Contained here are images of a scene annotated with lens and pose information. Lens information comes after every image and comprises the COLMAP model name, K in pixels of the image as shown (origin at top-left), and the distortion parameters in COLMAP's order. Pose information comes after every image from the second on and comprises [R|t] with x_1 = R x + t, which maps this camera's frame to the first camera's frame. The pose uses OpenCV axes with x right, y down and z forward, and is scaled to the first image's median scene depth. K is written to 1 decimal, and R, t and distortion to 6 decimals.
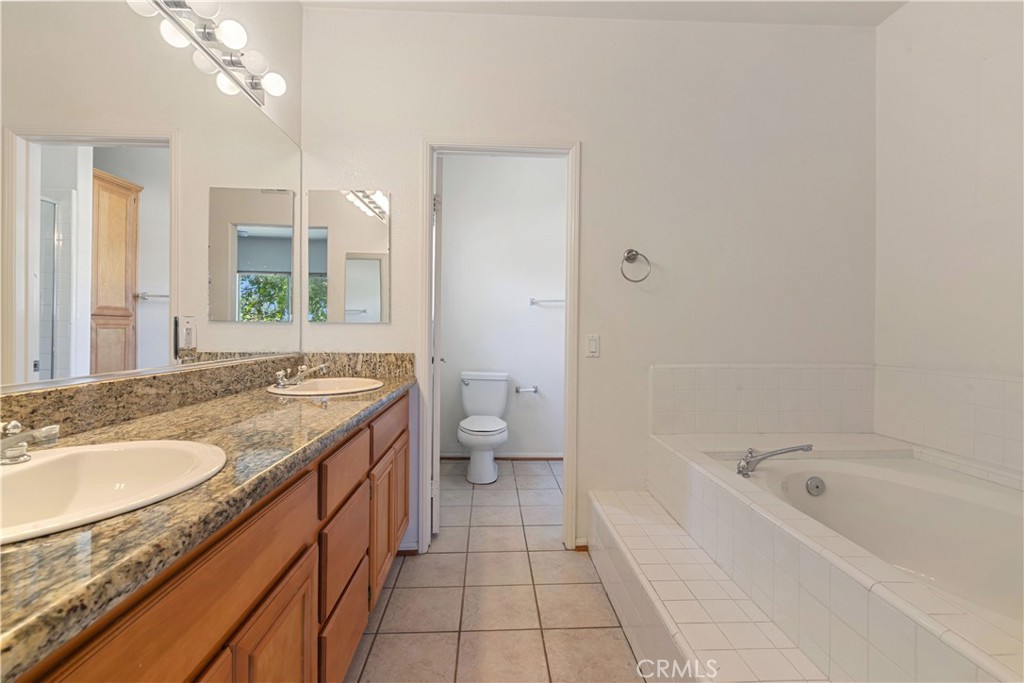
lens RADIAL K [[470.0, 0, 512.7], [0, 470.0, 334.5], [0, 0, 1]] dist [-0.001252, -0.000090]
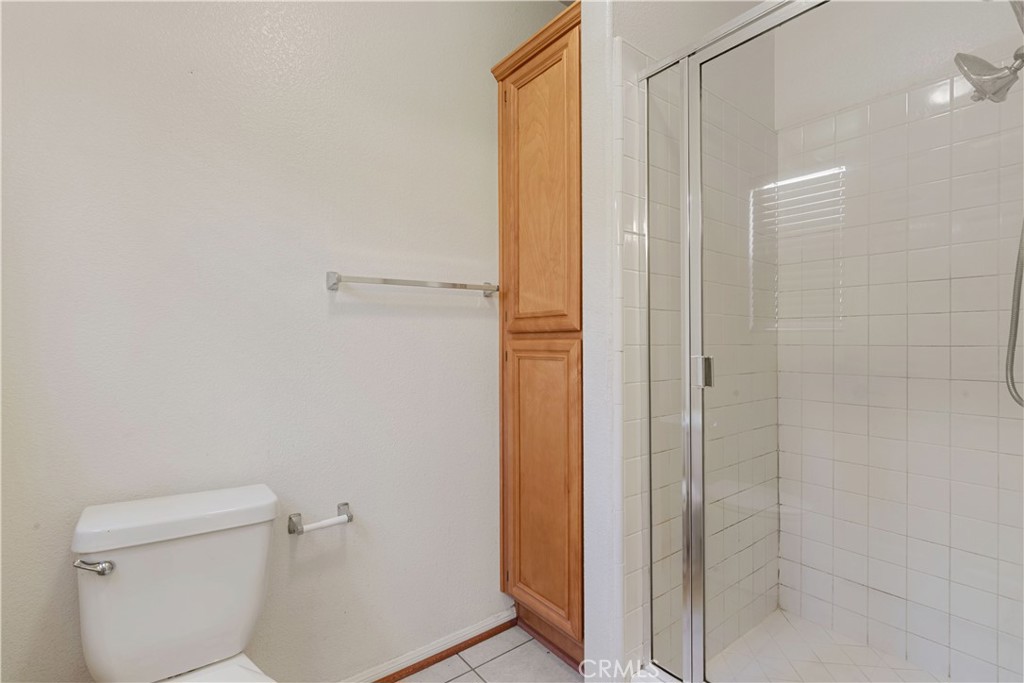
lens RADIAL K [[470.0, 0, 509.9], [0, 470.0, 342.5], [0, 0, 1]] dist [-0.001252, -0.000090]
pose [[0.823116, -0.003615, 0.567862, -0.058498], [0.007136, 0.999967, -0.003978, -0.019196], [-0.567829, 0.007326, 0.823114, 0.642500]]
